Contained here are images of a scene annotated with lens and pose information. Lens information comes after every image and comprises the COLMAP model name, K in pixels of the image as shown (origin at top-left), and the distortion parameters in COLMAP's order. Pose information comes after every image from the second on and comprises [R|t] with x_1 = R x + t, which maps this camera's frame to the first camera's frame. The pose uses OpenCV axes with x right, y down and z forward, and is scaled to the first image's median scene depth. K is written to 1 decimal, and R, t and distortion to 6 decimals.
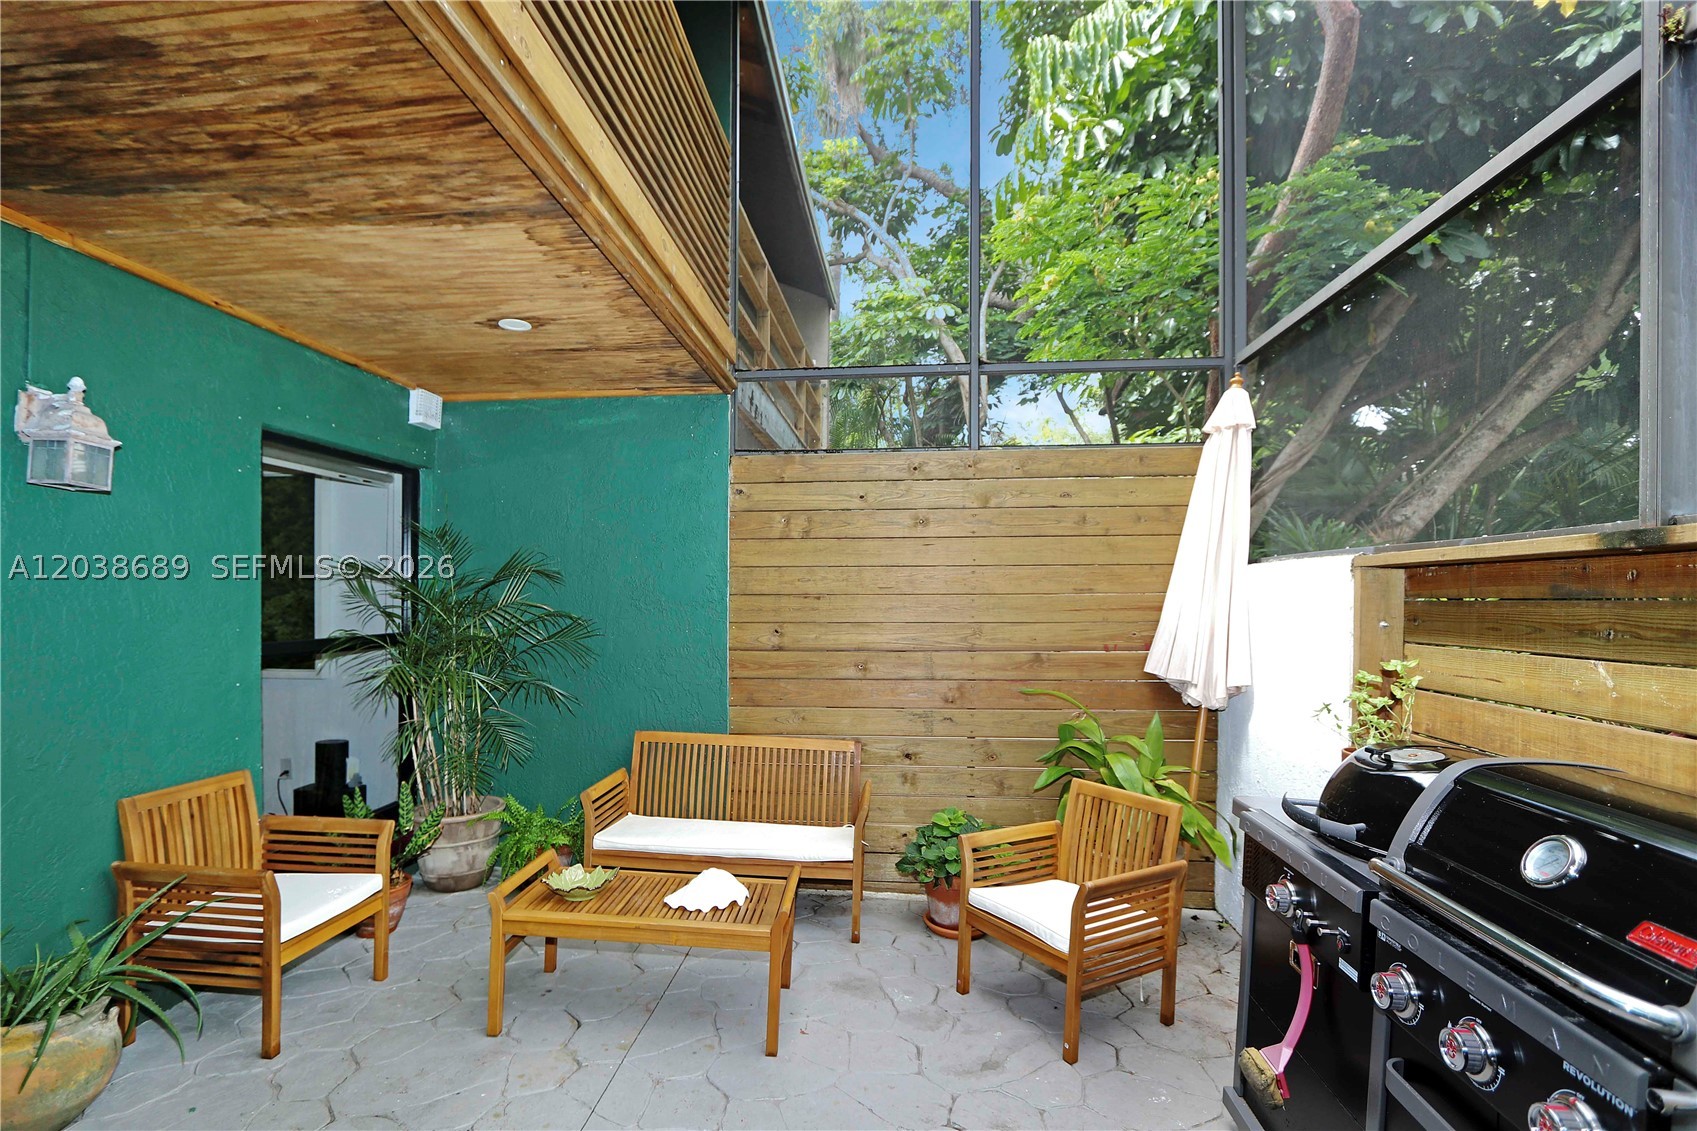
lens RADIAL K [[765.9, 0, 852.7], [0, 765.9, 587.4], [0, 0, 1]] dist [0.001712, -0.000187]
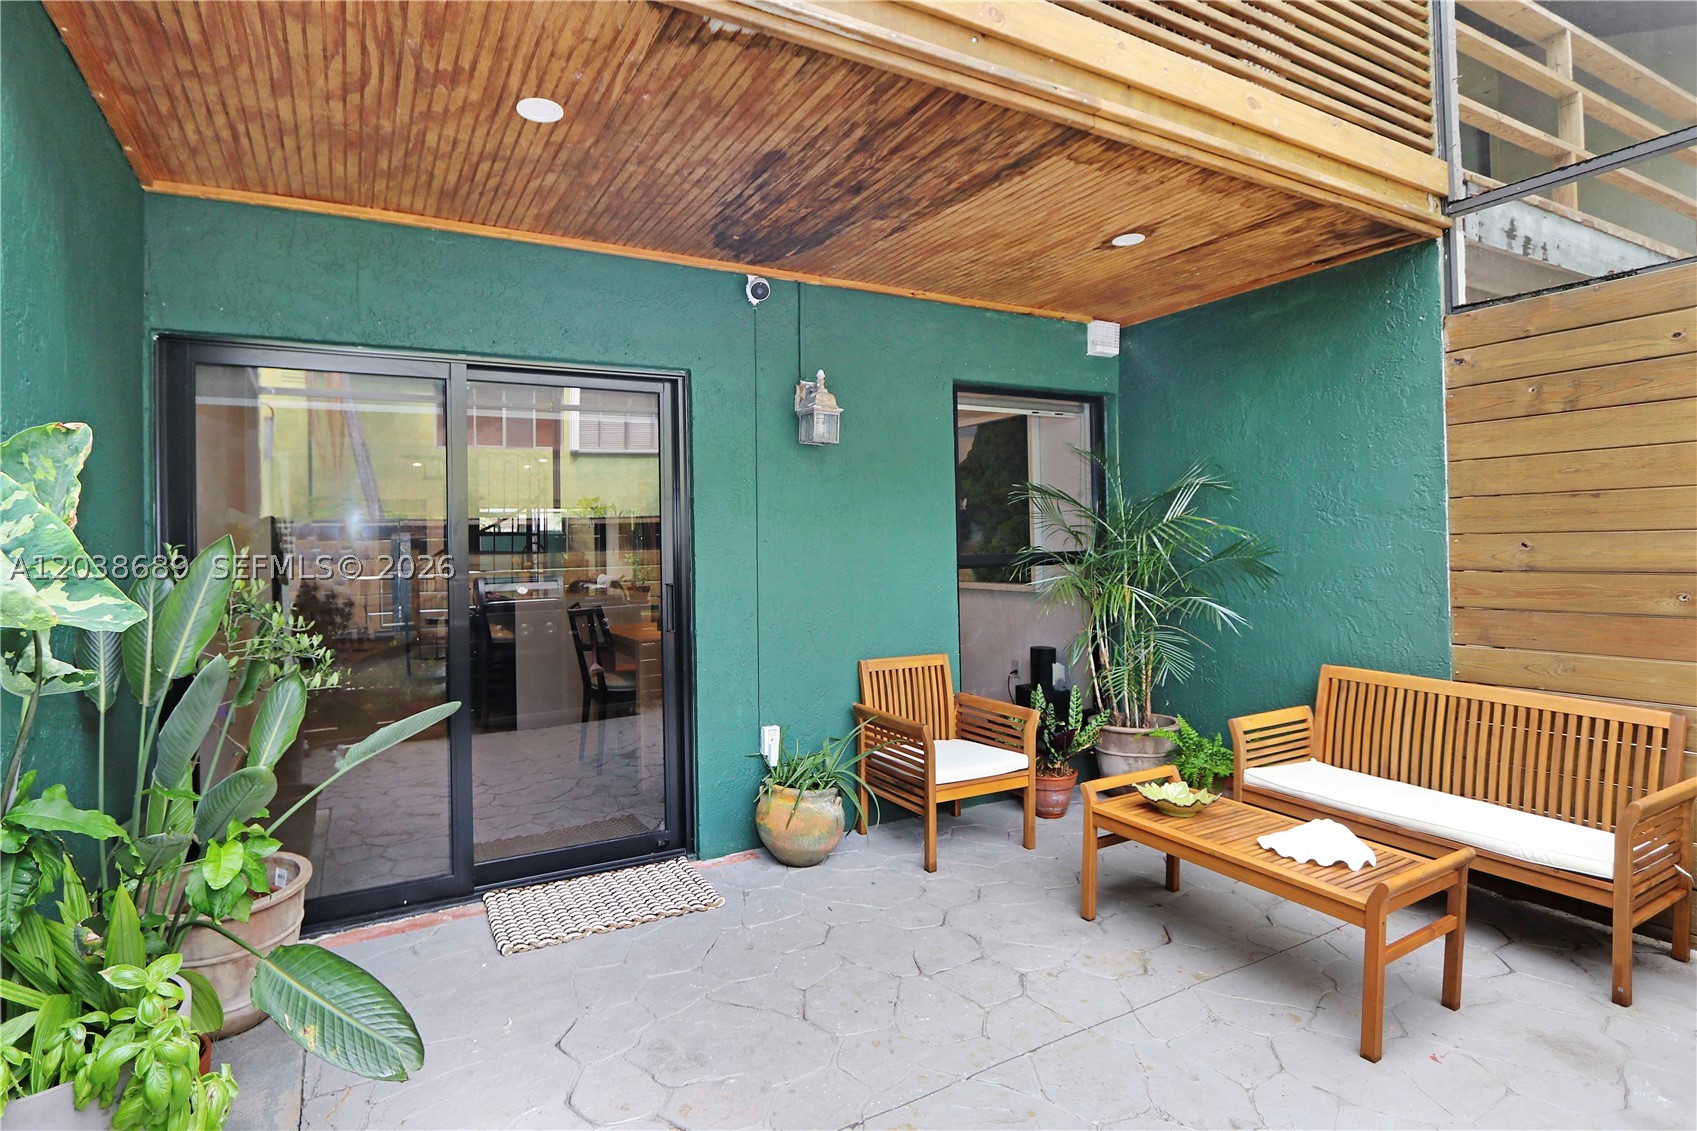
lens RADIAL K [[816.4, 0, 820.3], [0, 816.4, 495.4], [0, 0, 1]] dist [-0.013147, -0.000393]
pose [[0.604617, -0.056289, -0.794525, 0.181836], [0.039929, 0.998388, -0.040347, 0.026023], [0.795515, -0.007330, 0.605890, 0.028450]]
